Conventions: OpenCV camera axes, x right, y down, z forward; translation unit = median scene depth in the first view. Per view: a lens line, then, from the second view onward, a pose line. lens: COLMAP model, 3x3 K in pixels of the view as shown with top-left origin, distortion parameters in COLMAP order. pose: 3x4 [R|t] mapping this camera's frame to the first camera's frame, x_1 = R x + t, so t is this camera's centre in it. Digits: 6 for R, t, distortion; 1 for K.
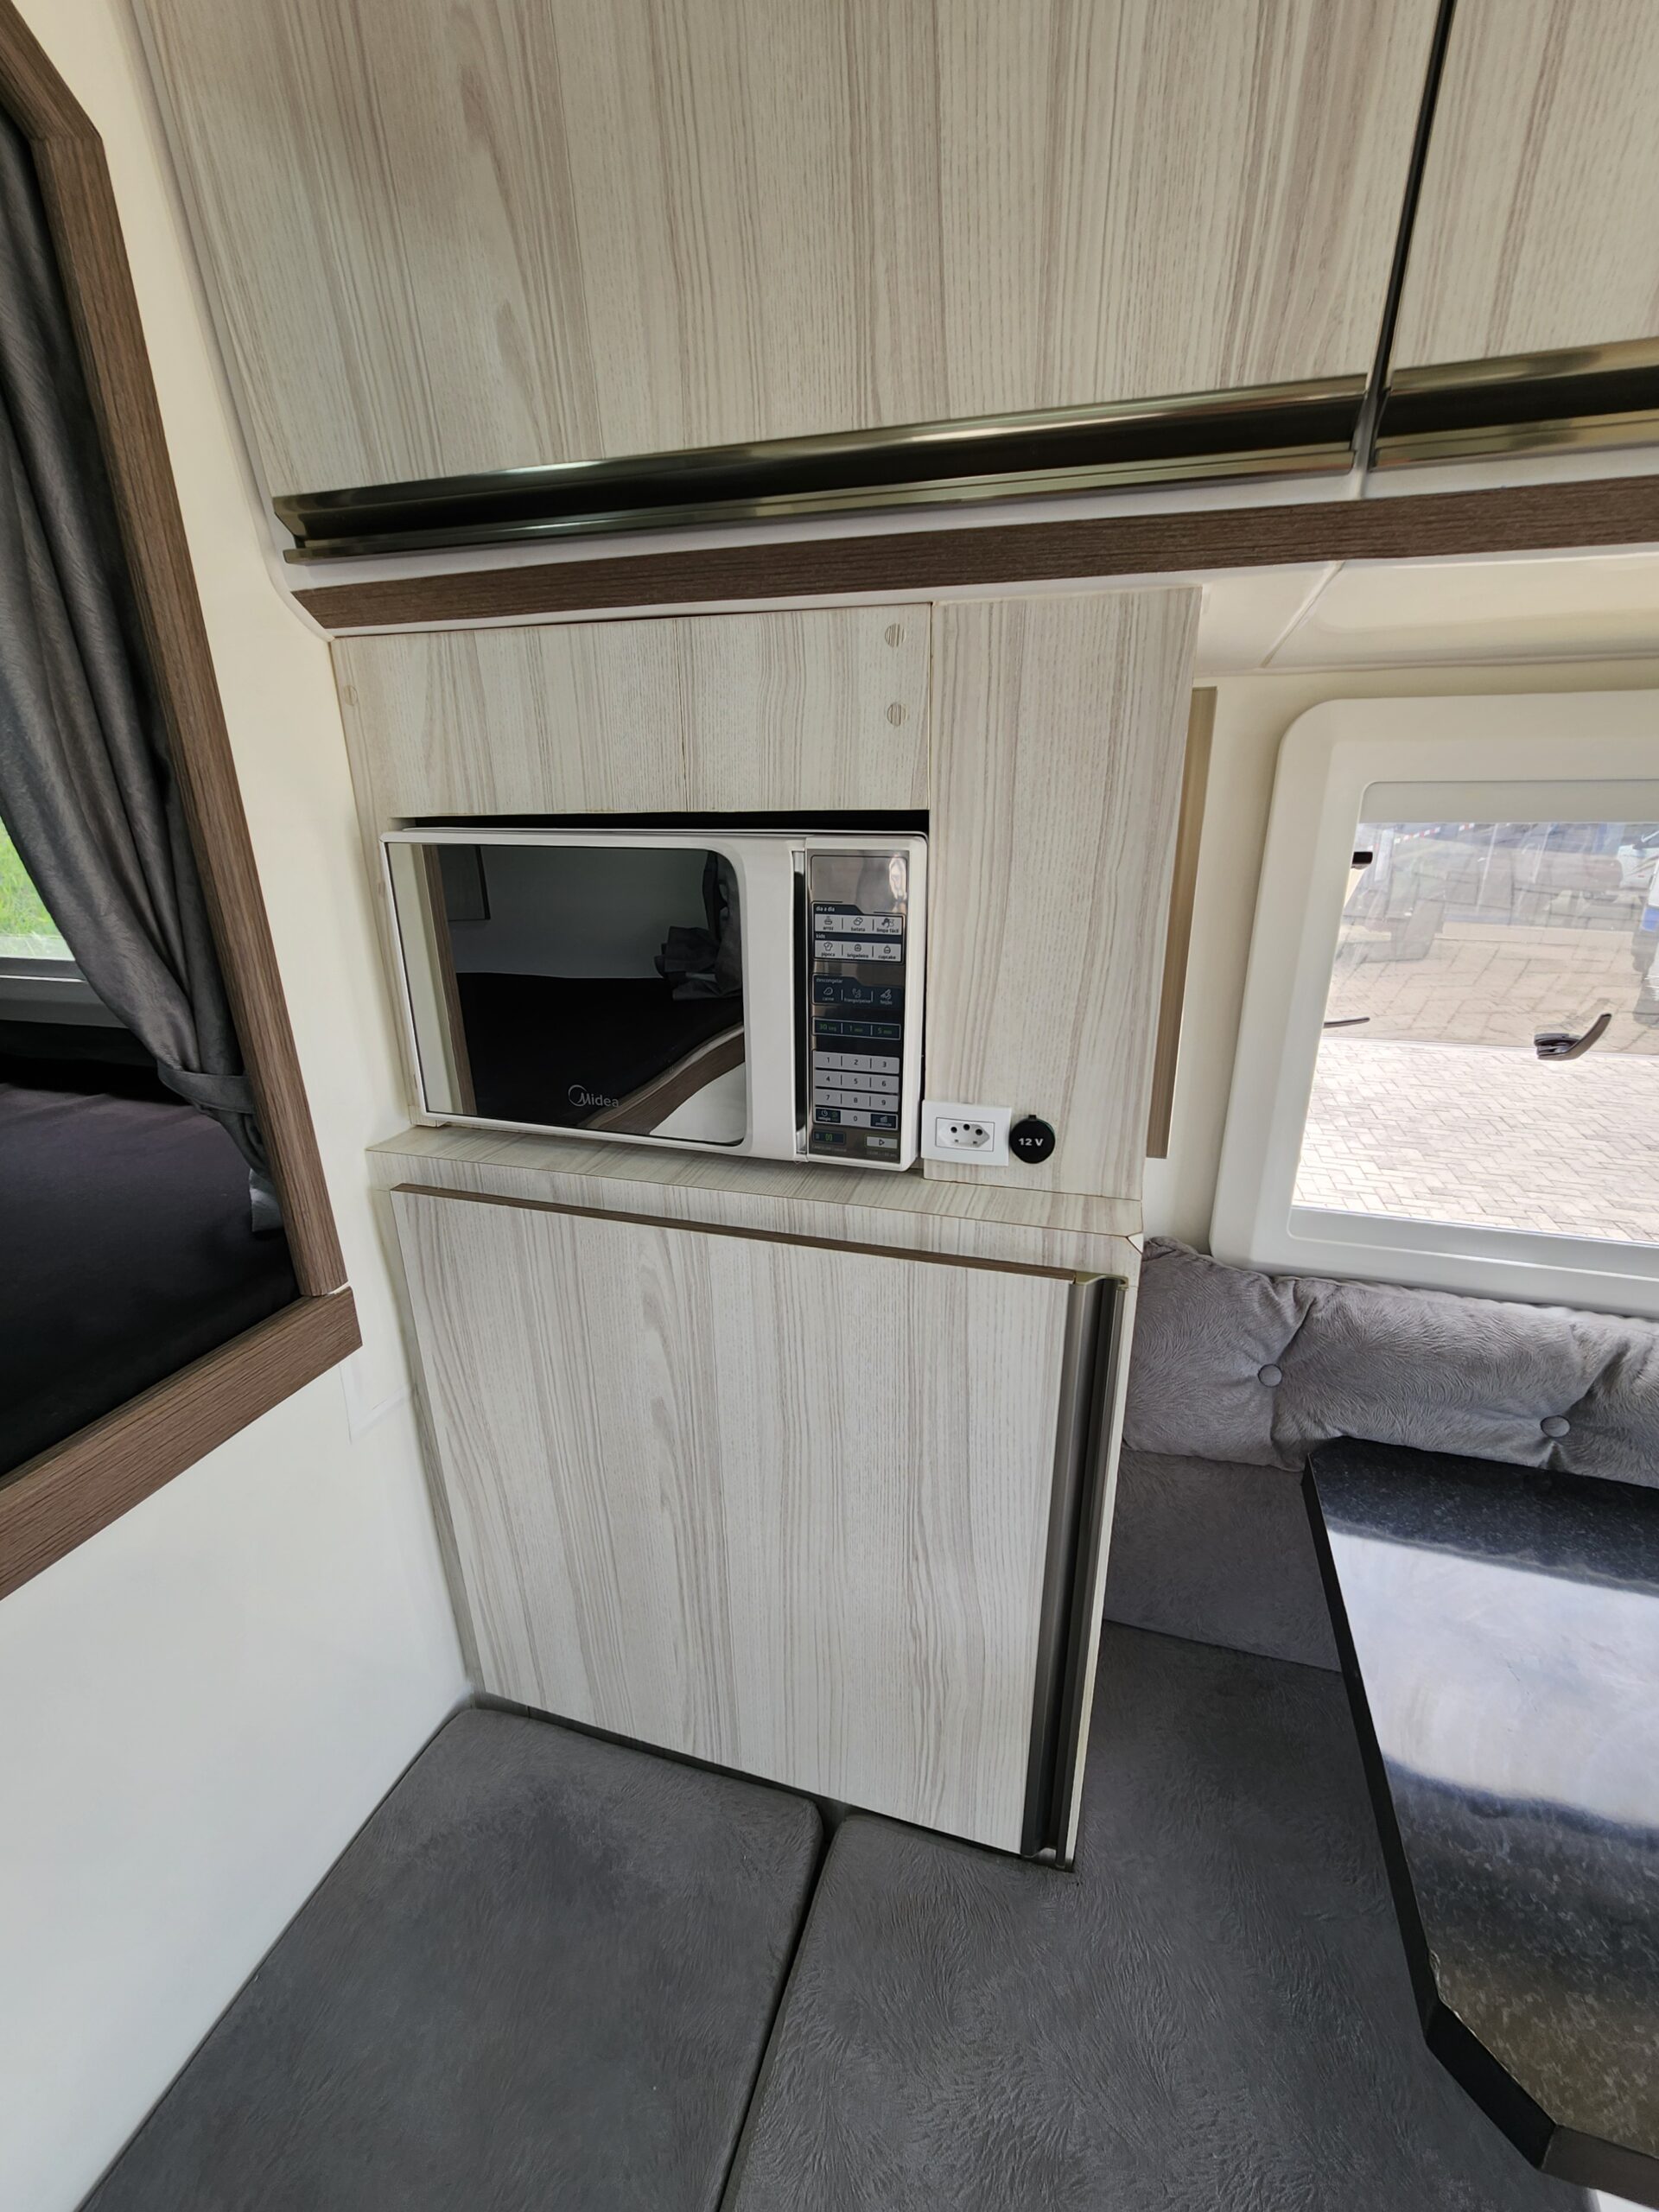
lens RADIAL K [[905.6, 0, 842.5], [0, 905.6, 1109.0], [0, 0, 1]] dist [-0.002305, -0.000228]
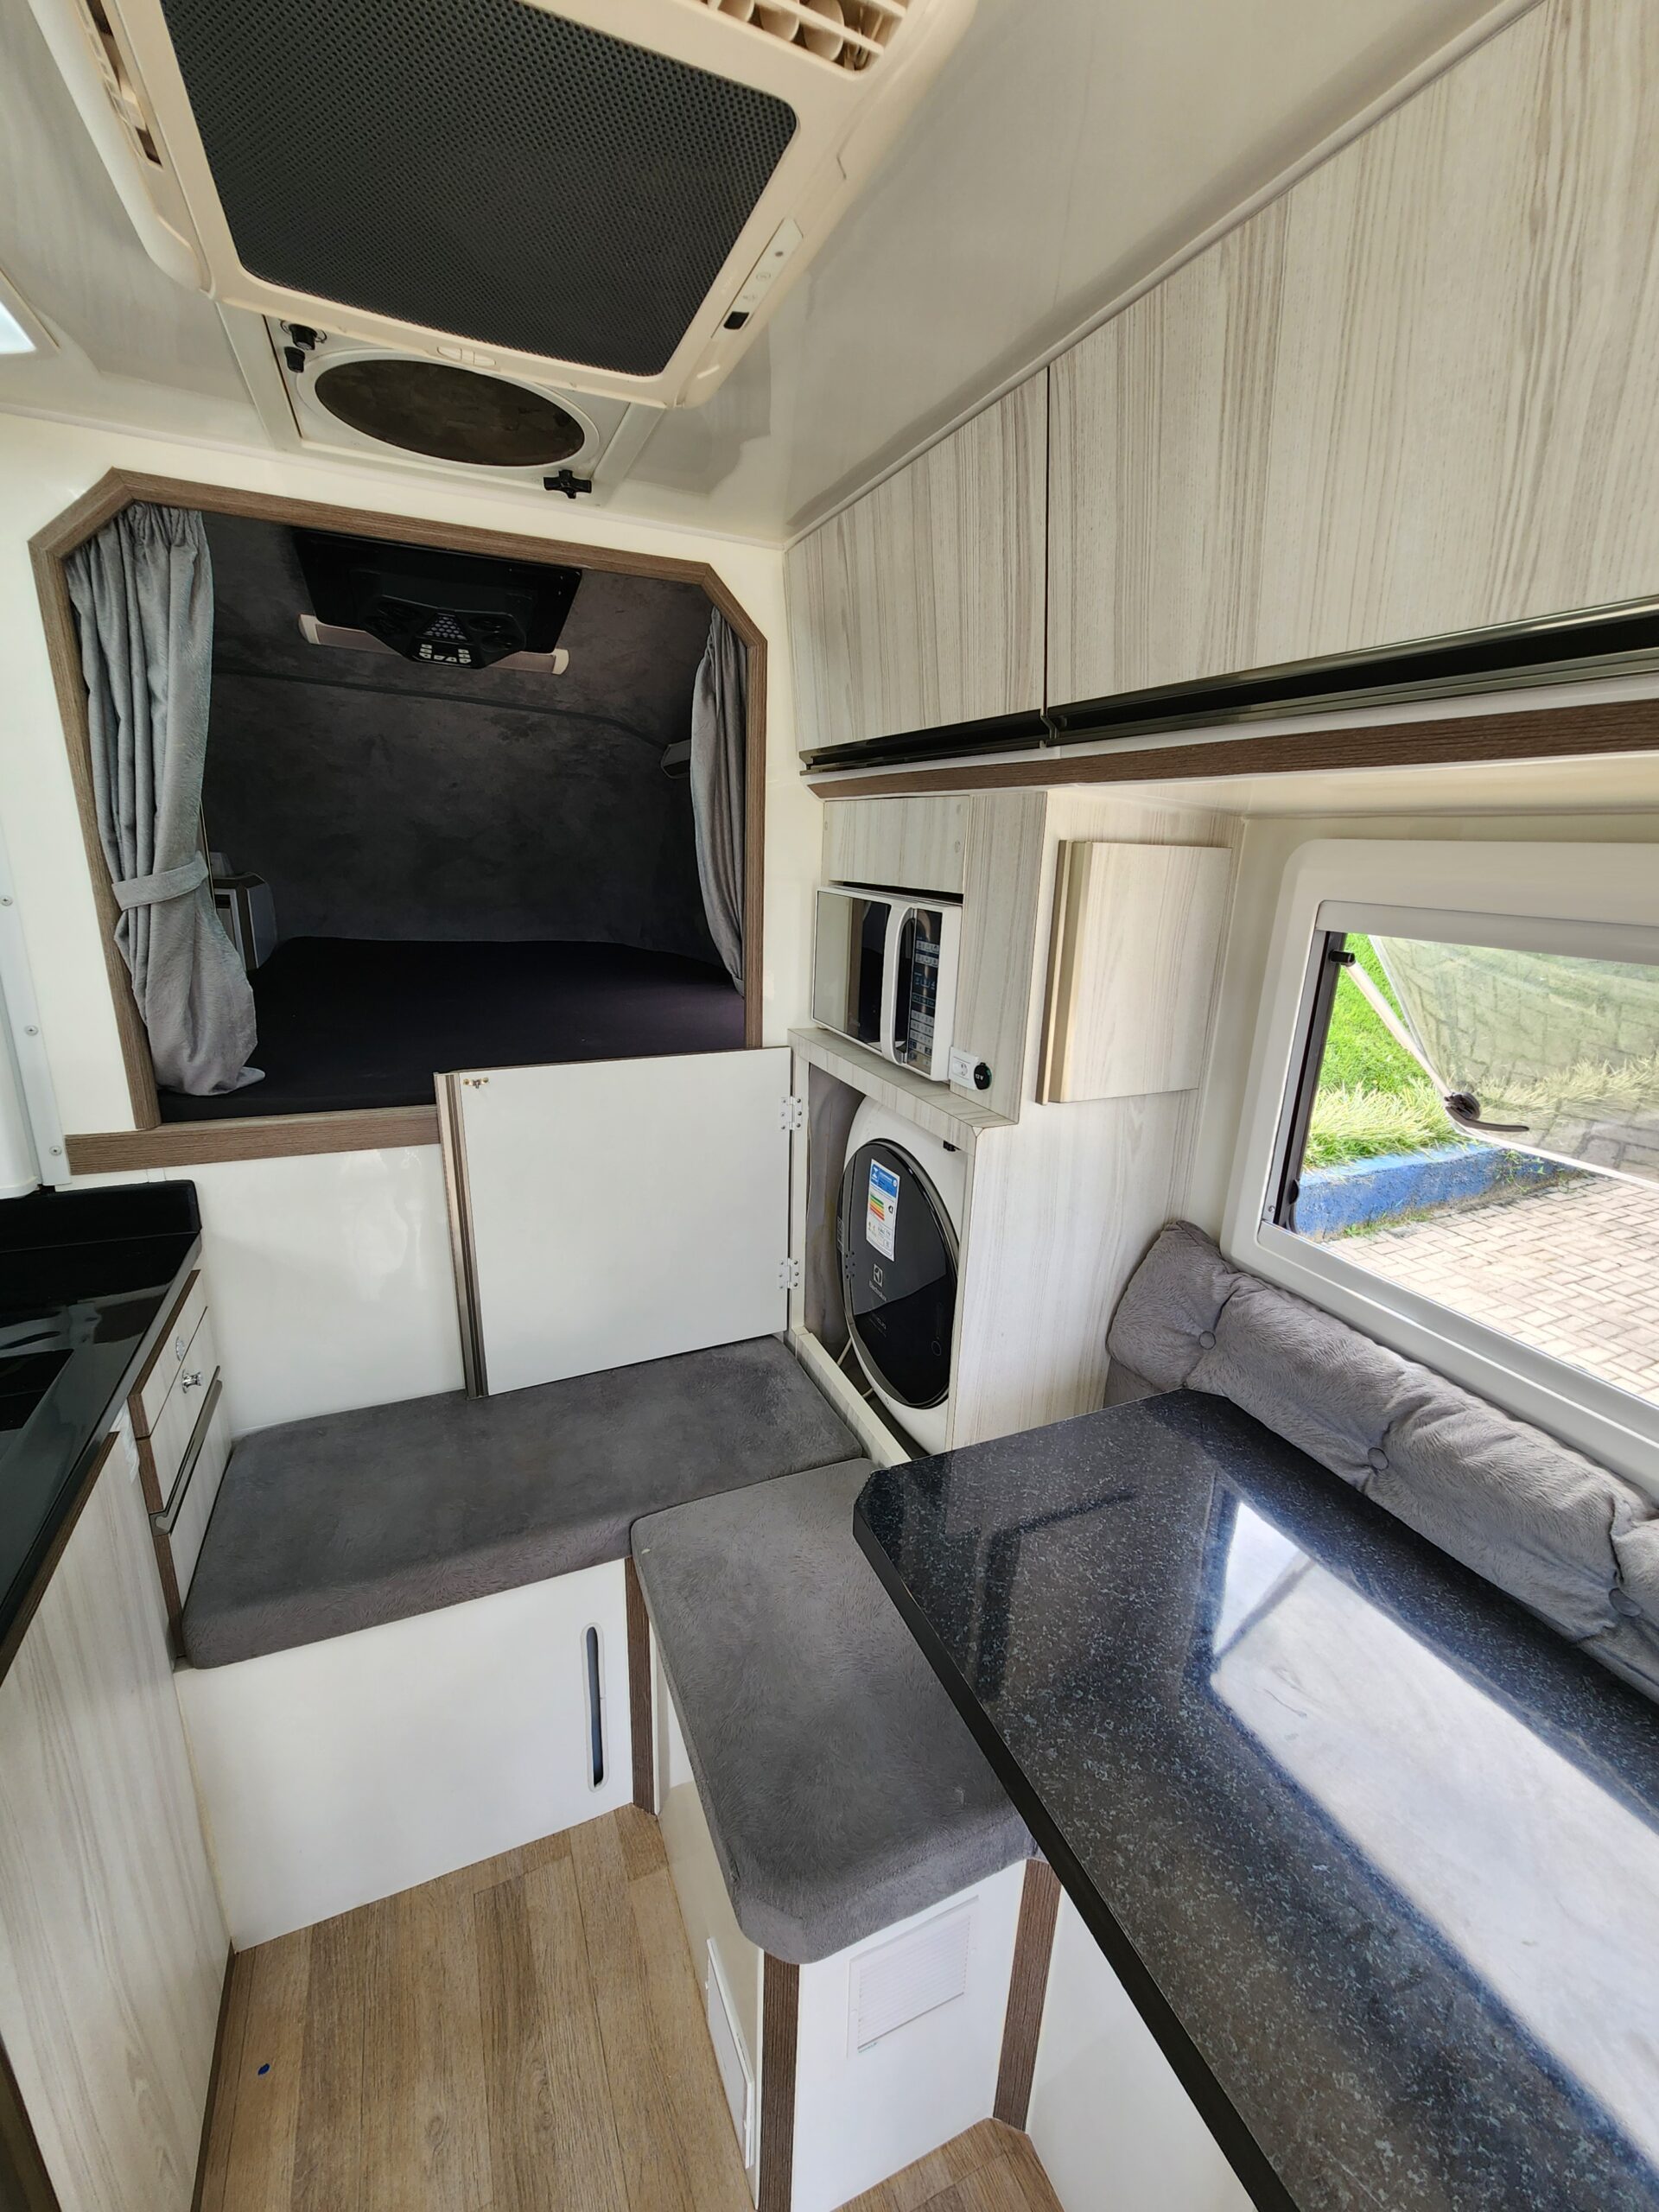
lens RADIAL K [[902.4, 0, 838.9], [0, 902.4, 1102.2], [0, 0, 1]] dist [0.000675, -0.001819]
pose [[0.652515, 0.238646, -0.719216, 1.326734], [-0.285130, 0.956686, 0.058756, 0.058645], [0.702086, 0.166731, 0.692297, -0.433915]]
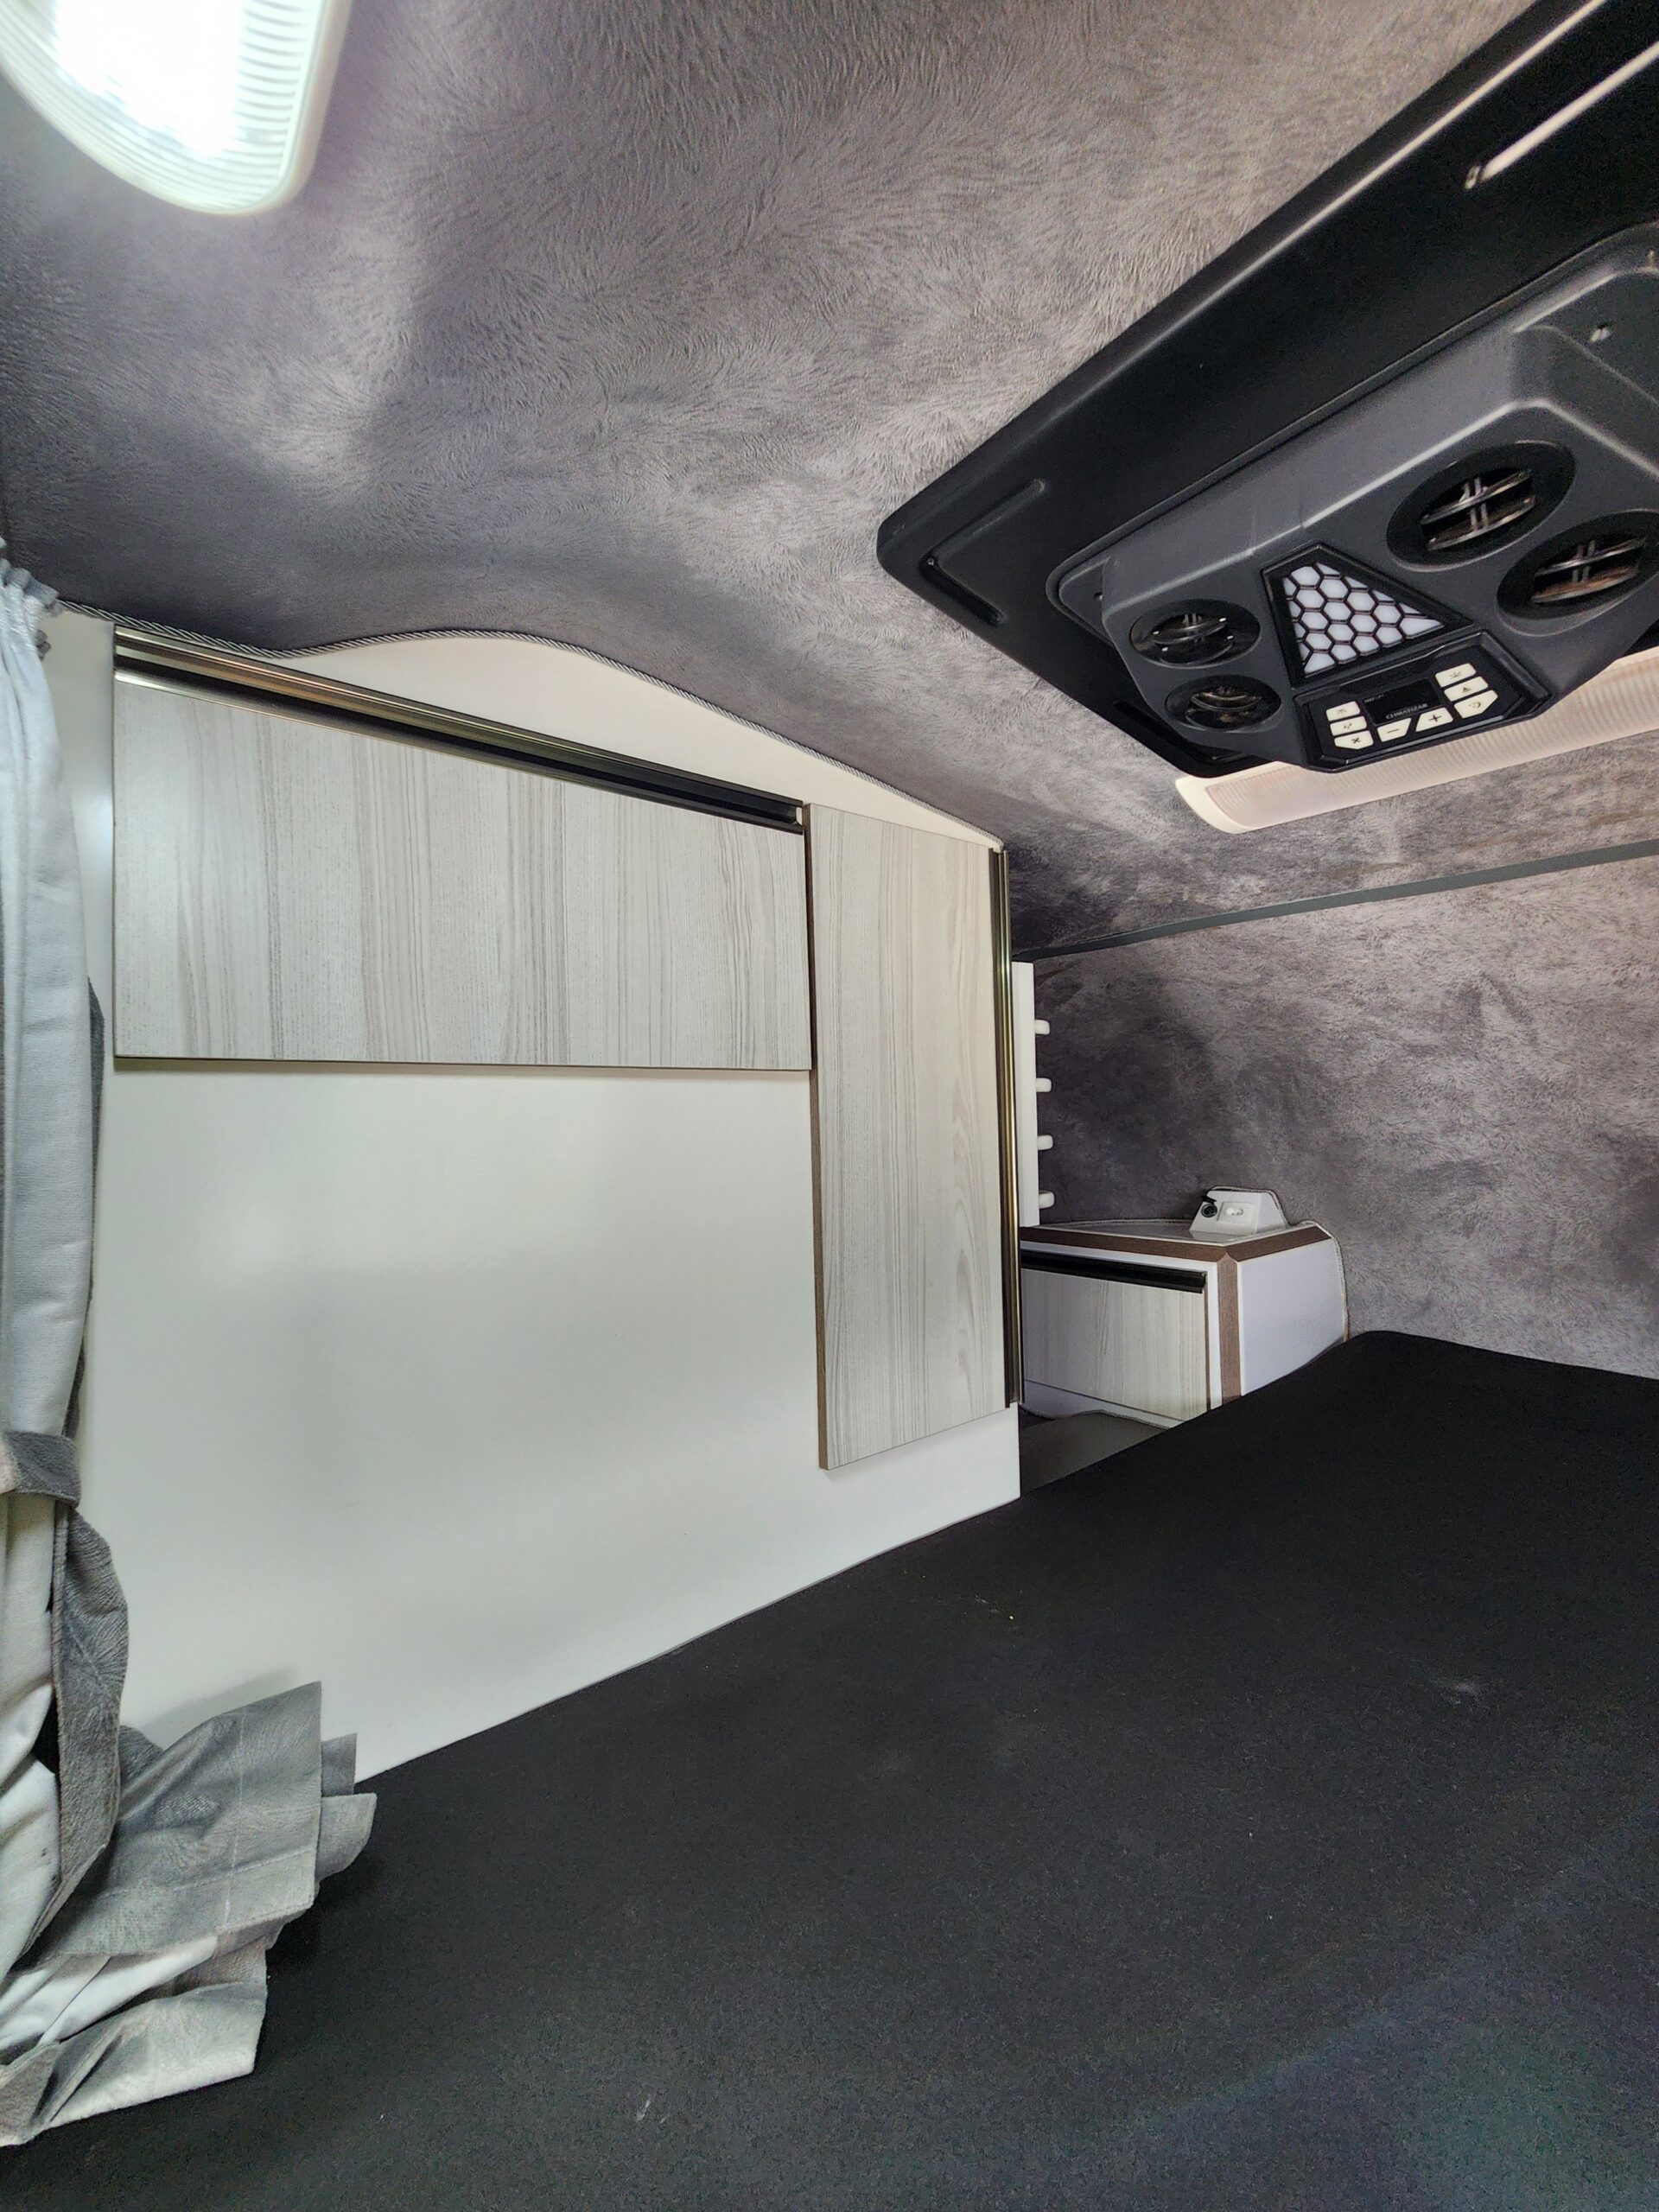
lens RADIAL K [[897.5, 0, 831.3], [0, 897.5, 1098.4], [0, 0, 1]] dist [-0.015347, -0.000079]
pose [[-0.566708, 0.009759, -0.823861, -0.878324], [-0.227712, 0.959127, 0.167997, -0.429717], [0.791827, 0.282808, -0.541323, 0.626788]]
